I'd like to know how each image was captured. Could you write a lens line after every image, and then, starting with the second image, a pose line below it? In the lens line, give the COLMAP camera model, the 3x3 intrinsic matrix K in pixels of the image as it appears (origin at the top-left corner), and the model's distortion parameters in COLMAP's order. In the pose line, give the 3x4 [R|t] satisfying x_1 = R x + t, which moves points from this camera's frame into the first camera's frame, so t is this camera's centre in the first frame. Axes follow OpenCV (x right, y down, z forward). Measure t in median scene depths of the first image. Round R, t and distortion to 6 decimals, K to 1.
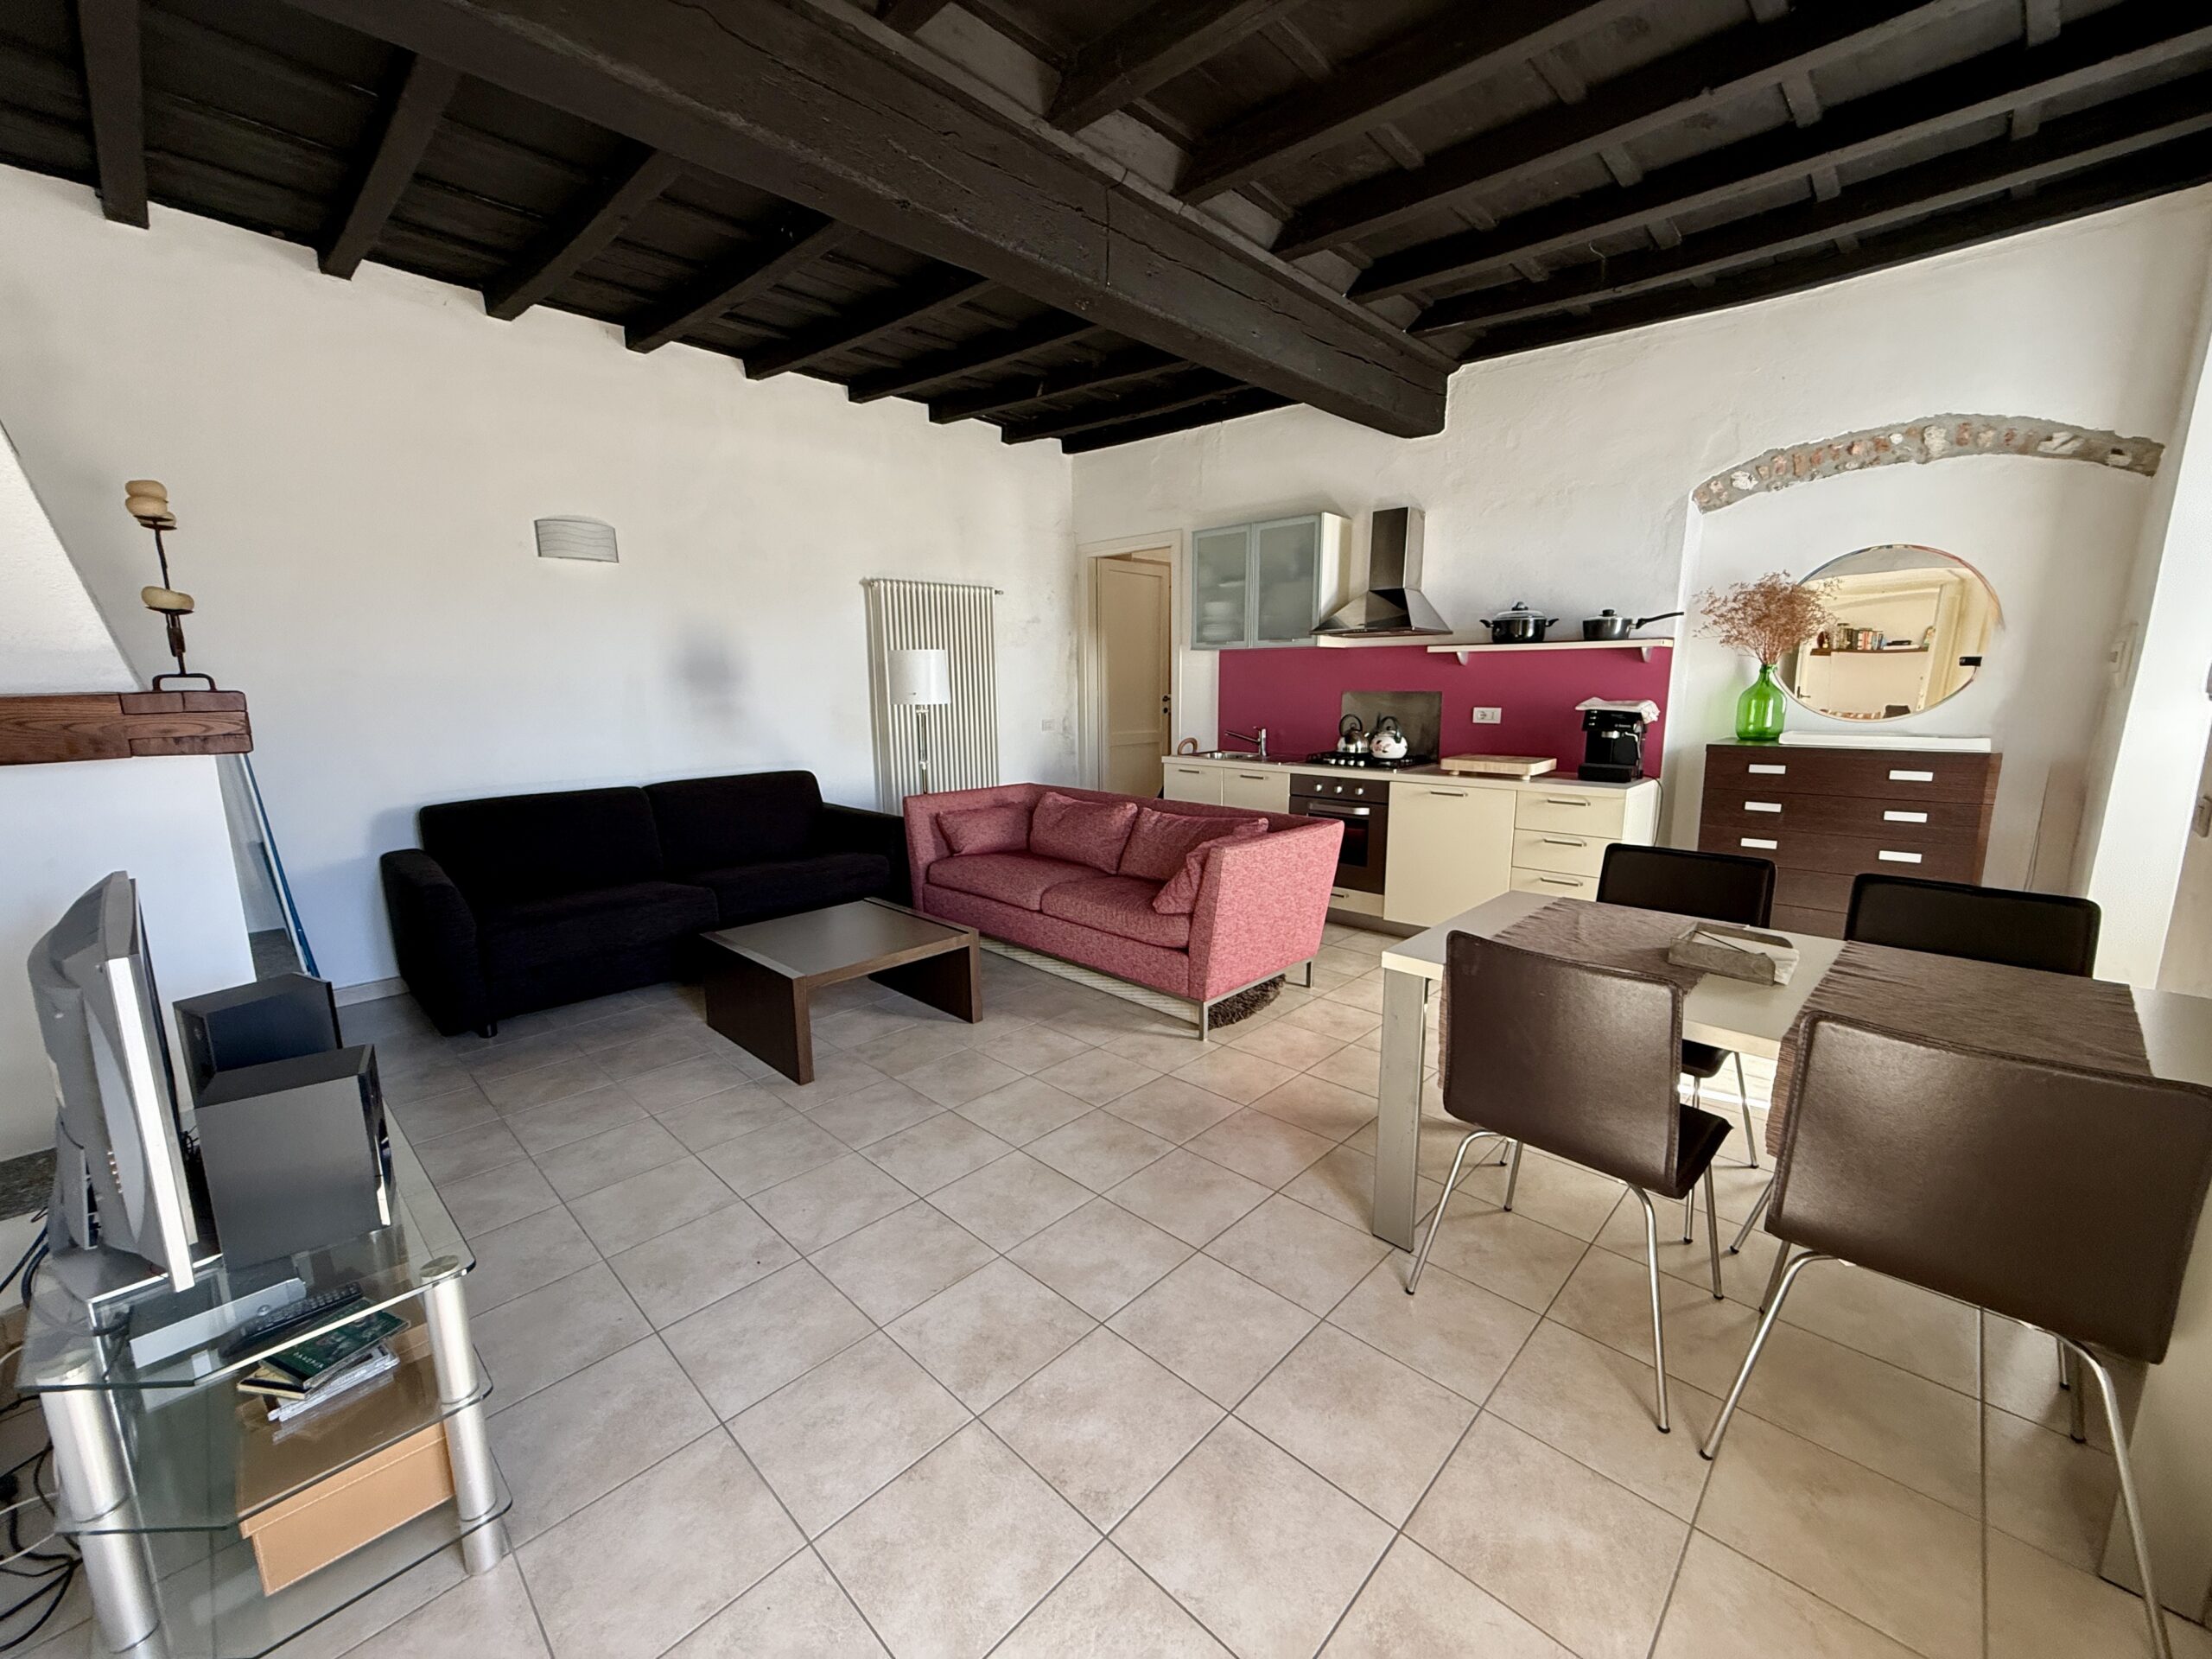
lens RADIAL K [[881.3, 0, 1098.0], [0, 881.3, 831.4], [0, 0, 1]] dist [-0.000350, 0.000613]
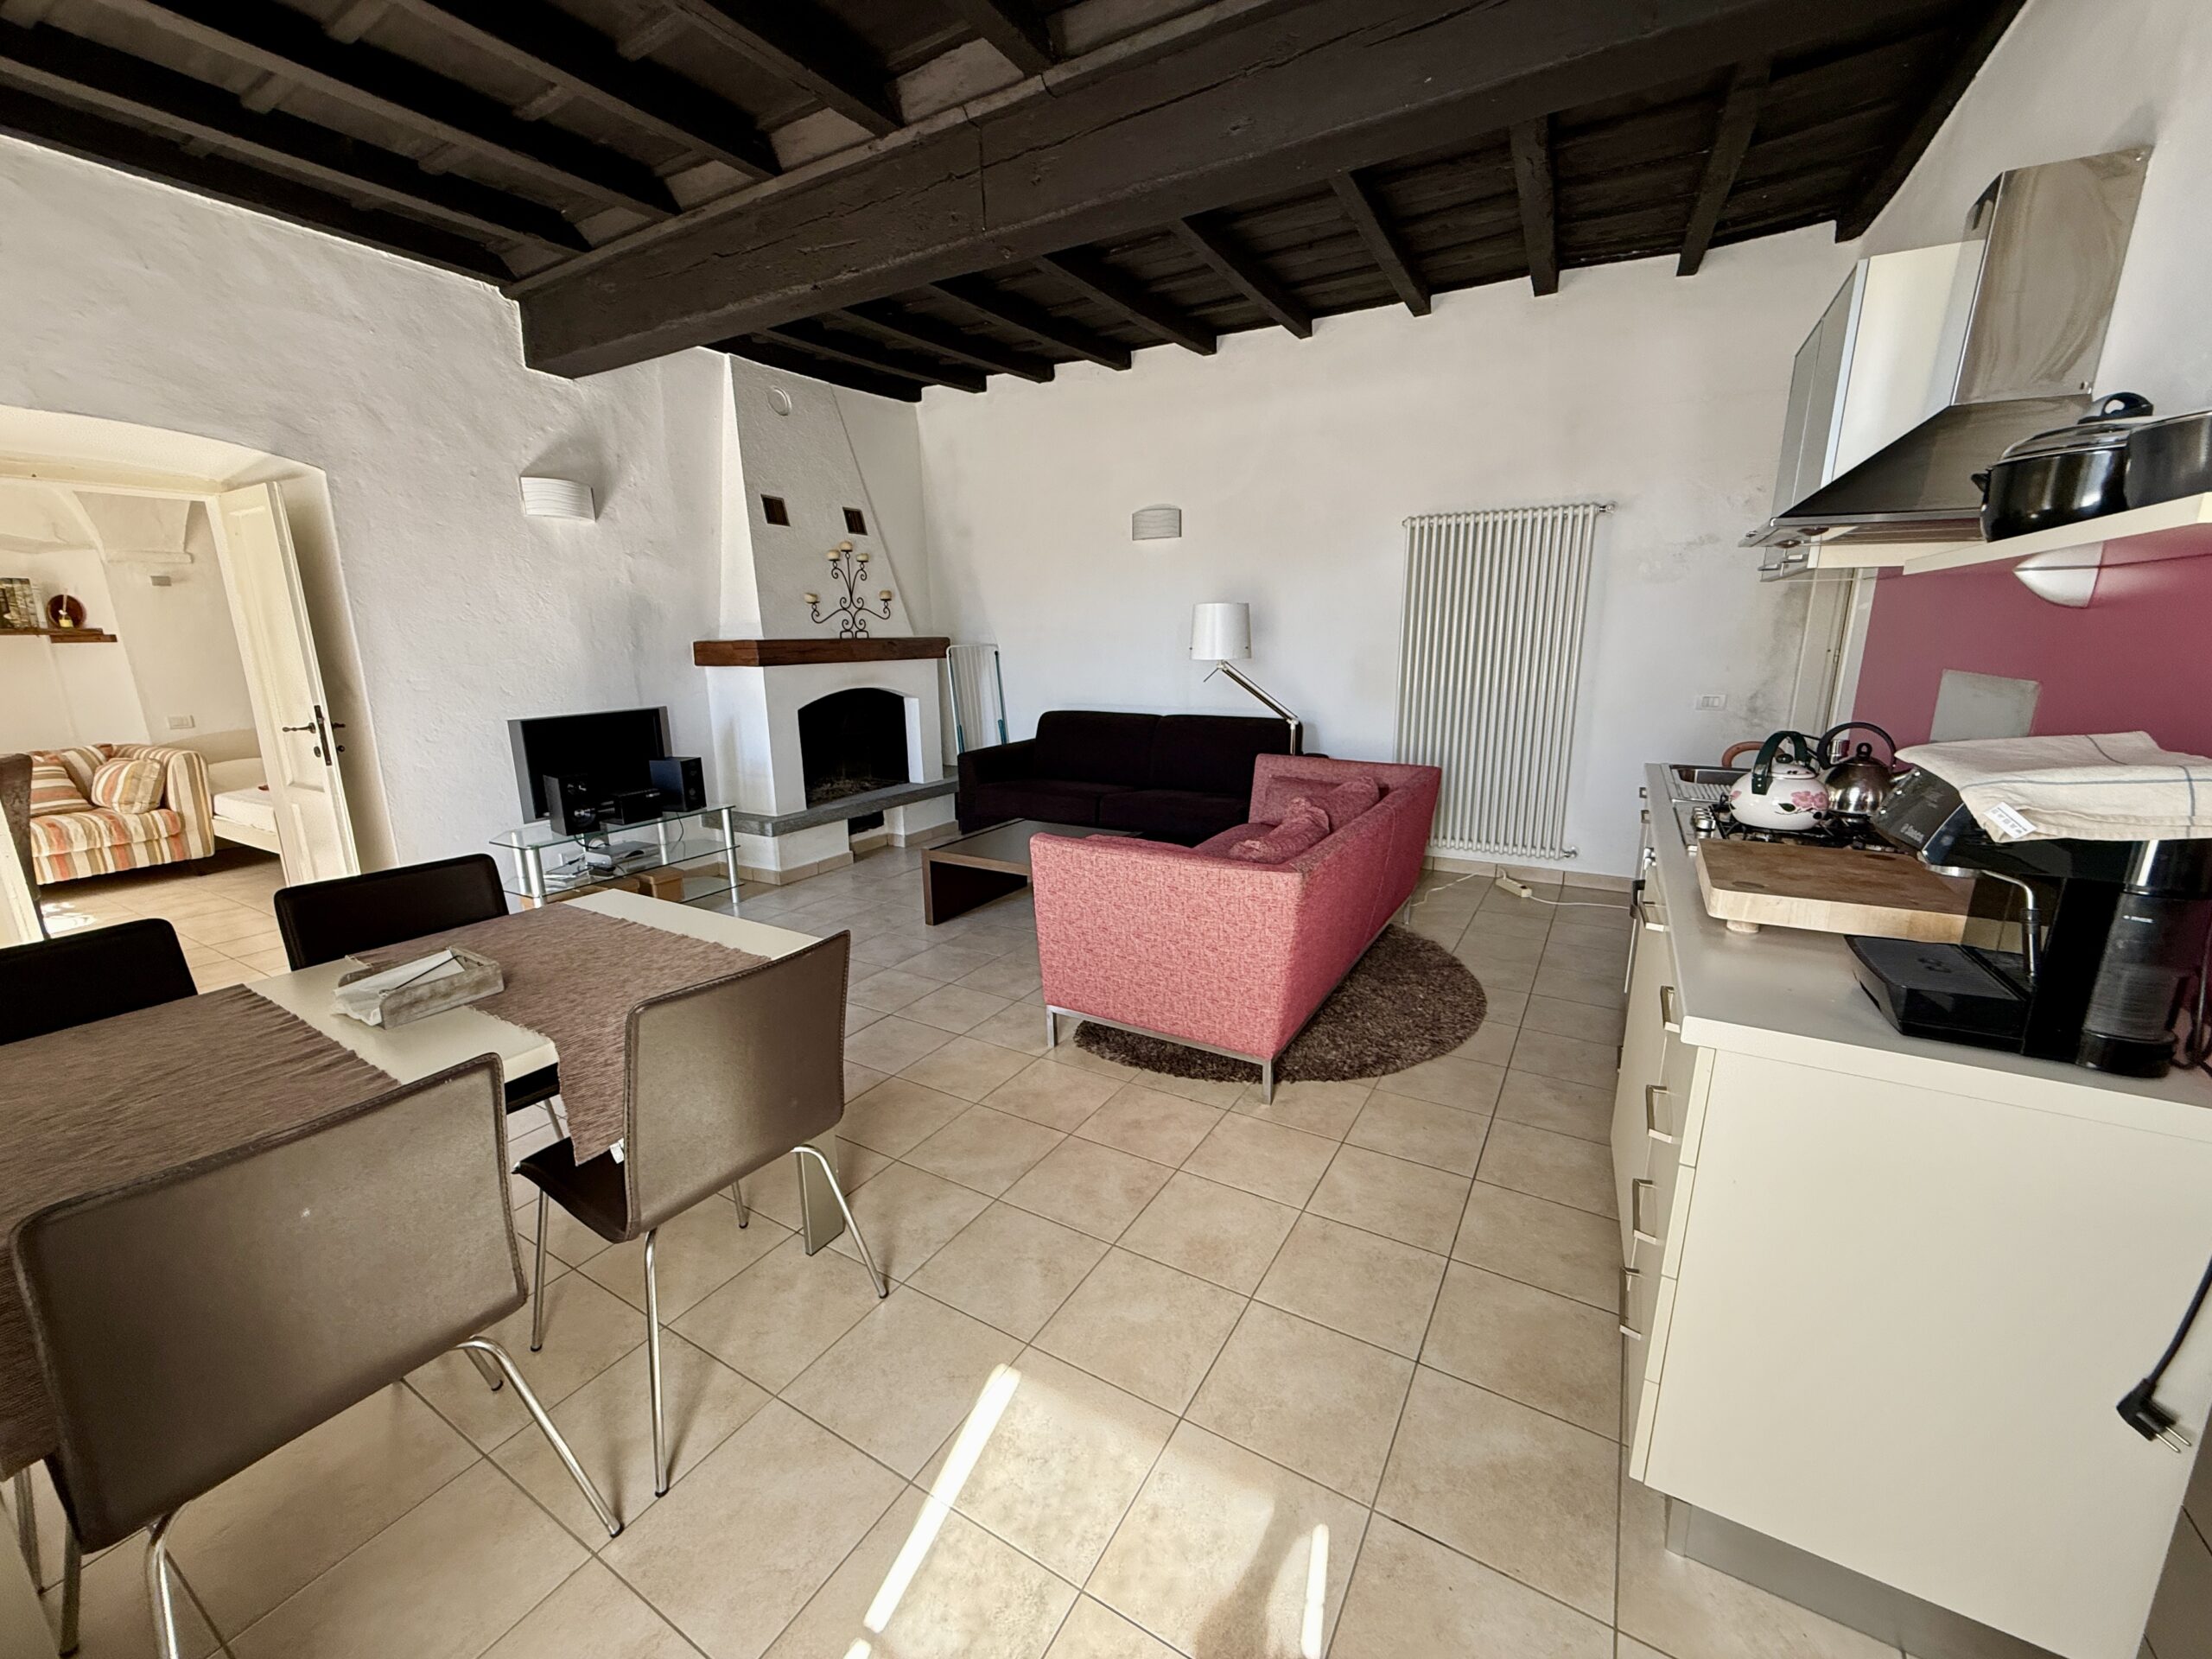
lens RADIAL K [[881.3, 0, 1098.0], [0, 881.3, 831.4], [0, 0, 1]] dist [-0.000350, 0.000613]
pose [[0.230891, 0.223361, -0.946995, 0.869924], [-0.160313, 0.968725, 0.189400, -0.142285], [0.959682, 0.108085, 0.259478, 0.736374]]
